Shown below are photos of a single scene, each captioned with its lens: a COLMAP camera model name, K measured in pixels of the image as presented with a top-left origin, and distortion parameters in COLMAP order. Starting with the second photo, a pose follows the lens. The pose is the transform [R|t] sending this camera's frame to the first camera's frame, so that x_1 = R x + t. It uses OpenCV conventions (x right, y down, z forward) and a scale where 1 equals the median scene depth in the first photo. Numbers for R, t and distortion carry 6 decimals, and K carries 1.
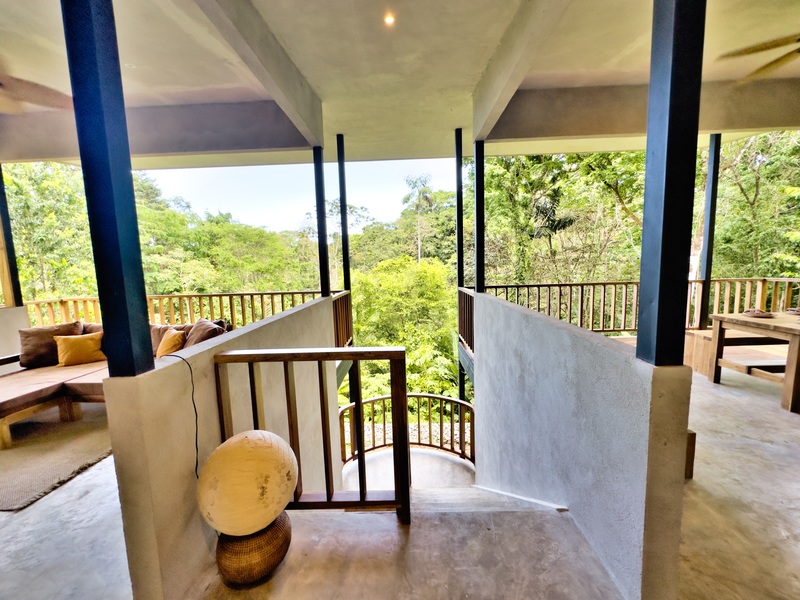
lens RADIAL K [[320.3, 0, 400.7], [0, 320.3, 297.8], [0, 0, 1]] dist [-0.003845, 0.000919]
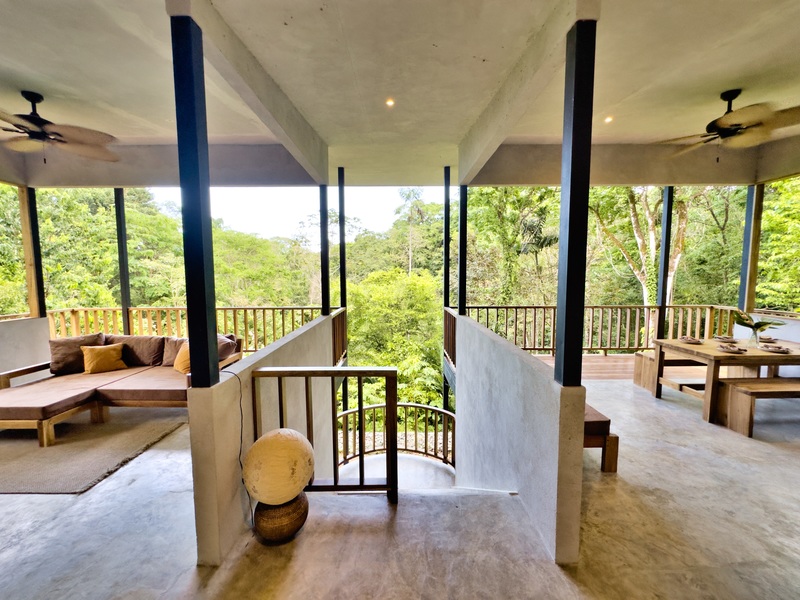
lens RADIAL K [[320.3, 0, 400.6], [0, 320.3, 299.2], [0, 0, 1]] dist [-0.003845, 0.000919]
pose [[0.999196, 0.025071, 0.031285, -0.001519], [-0.024310, 0.999404, -0.024495, -0.007316], [-0.031880, 0.023715, 0.999210, -0.025432]]
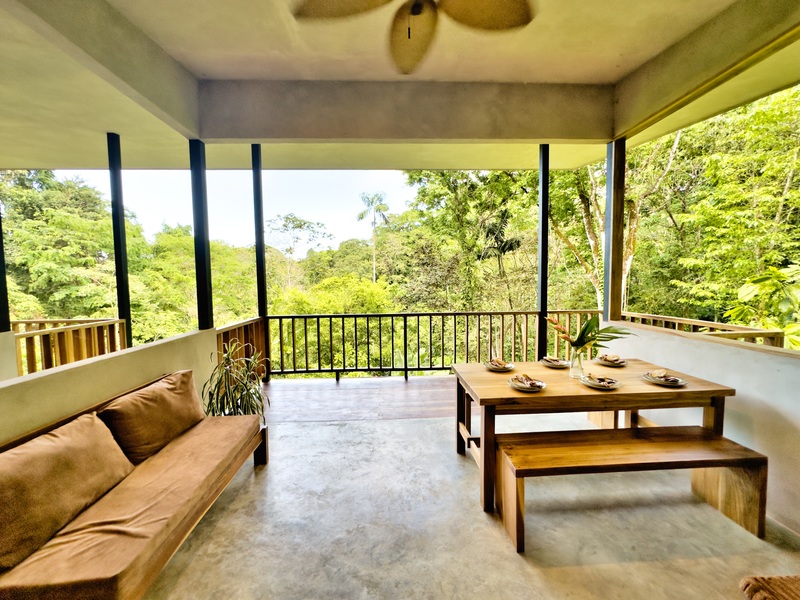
lens RADIAL K [[320.3, 0, 397.9], [0, 320.3, 298.3], [0, 0, 1]] dist [-0.003845, 0.000919]
pose [[0.998003, 0.013824, 0.061639, 0.123696], [-0.010666, 0.998628, -0.051273, -0.010526], [-0.062263, 0.050513, 0.996781, 0.033715]]
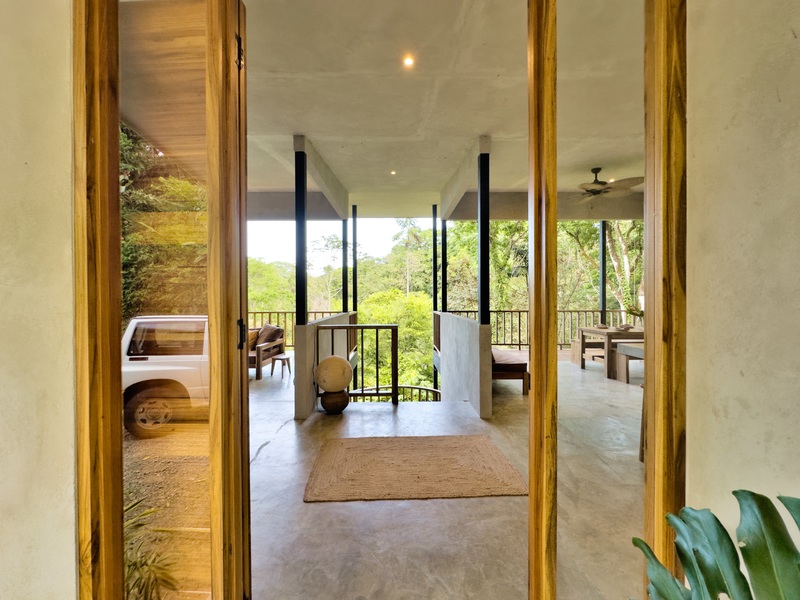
lens RADIAL K [[320.3, 0, 401.0], [0, 320.3, 301.5], [0, 0, 1]] dist [-0.003845, 0.000919]
pose [[0.998982, 0.027874, 0.035473, -0.003948], [-0.024464, 0.995350, -0.093170, 0.015362], [-0.037905, 0.092208, 0.995018, -0.103595]]
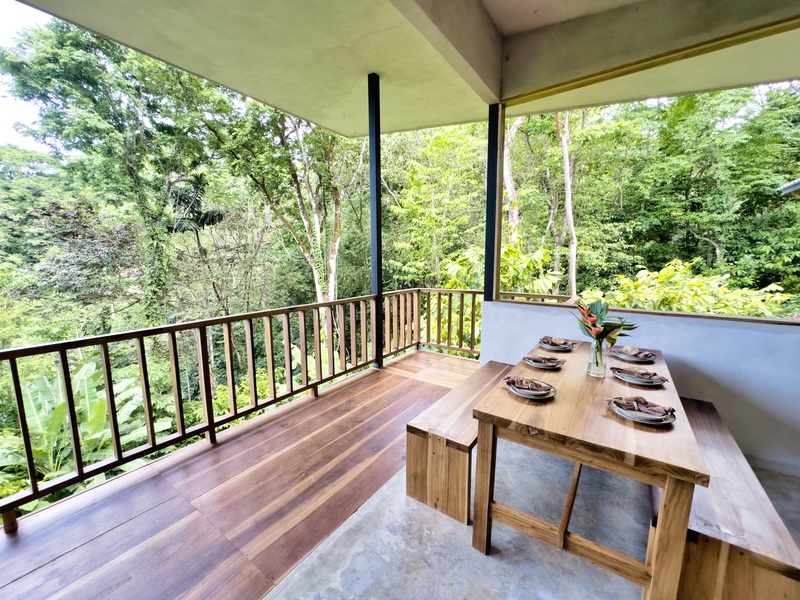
lens RADIAL K [[320.3, 0, 401.5], [0, 320.3, 298.6], [0, 0, 1]] dist [-0.003845, 0.000919]
pose [[0.561191, -0.078741, 0.823933, 0.090316], [0.075541, 0.996182, 0.043750, -0.018917], [-0.824232, 0.037688, 0.564997, 0.130510]]
